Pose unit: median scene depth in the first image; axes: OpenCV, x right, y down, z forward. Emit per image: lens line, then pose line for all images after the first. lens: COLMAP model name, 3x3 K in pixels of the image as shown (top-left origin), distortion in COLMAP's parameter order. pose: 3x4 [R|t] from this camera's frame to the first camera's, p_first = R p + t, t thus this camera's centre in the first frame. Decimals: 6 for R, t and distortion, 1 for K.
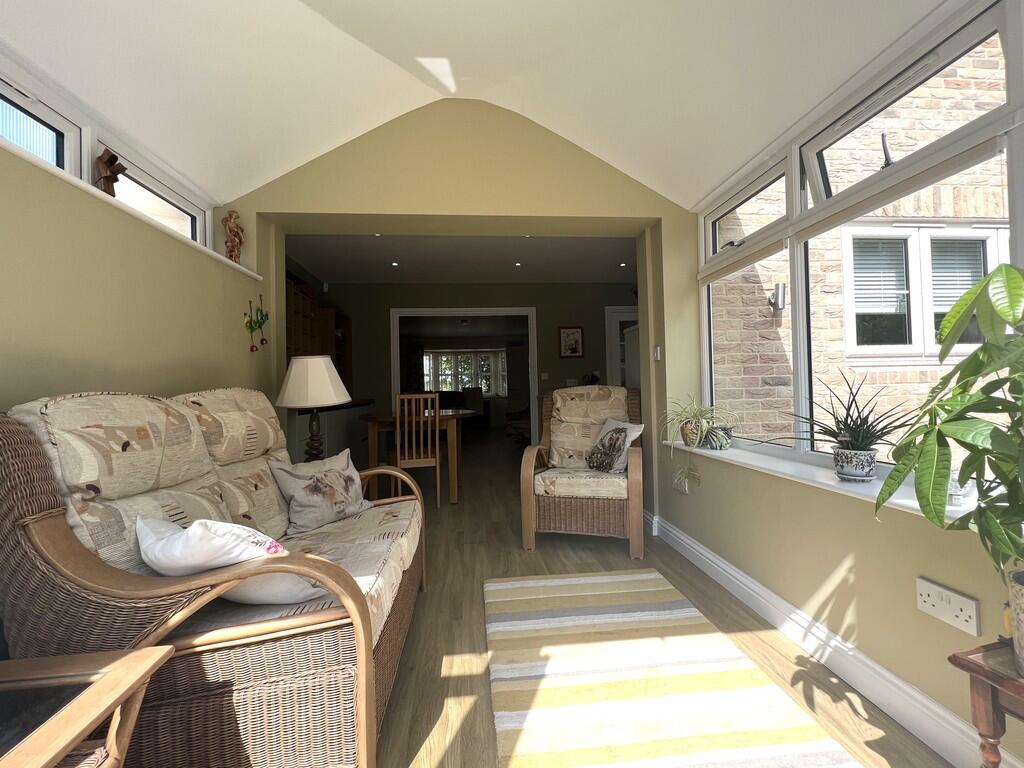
lens RADIAL K [[457.7, 0, 512.0], [0, 457.7, 384.0], [0, 0, 1]] dist [0.000250, 0.000108]
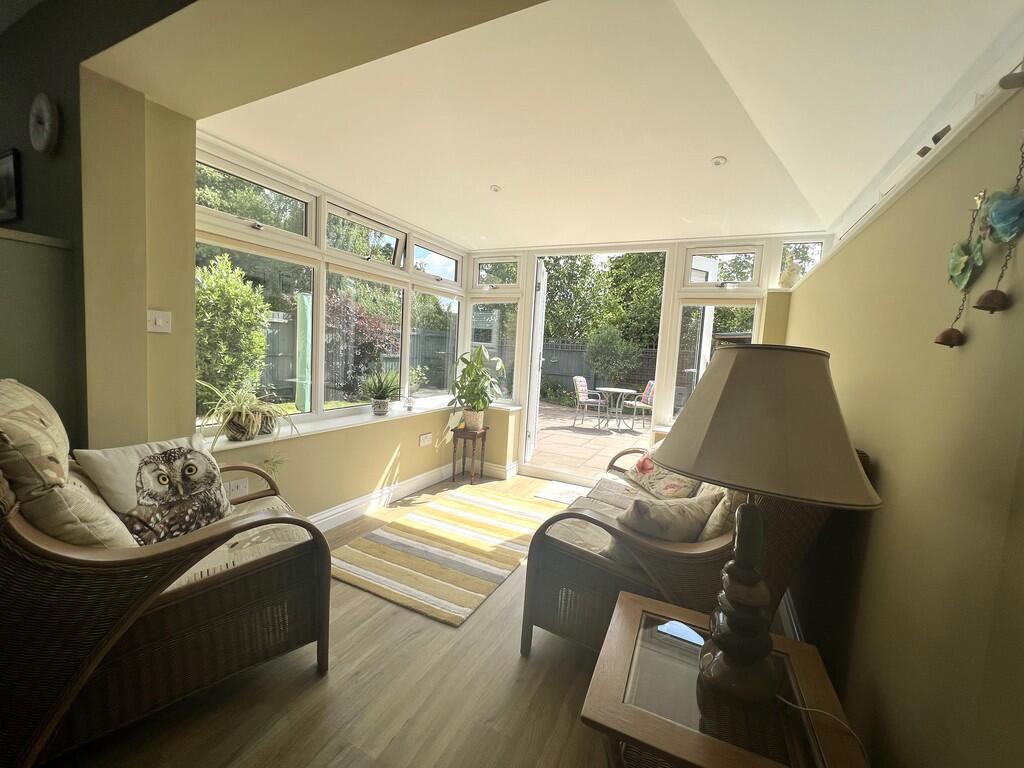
lens RADIAL K [[411.2, 0, 508.2], [0, 411.2, 380.9], [0, 0, 1]] dist [-0.001547, 0.000065]
pose [[-0.848189, -0.071987, 0.524779, -0.722687], [-0.049687, 0.997167, 0.056479, -0.076228], [-0.527358, 0.021830, -0.849363, 2.306279]]
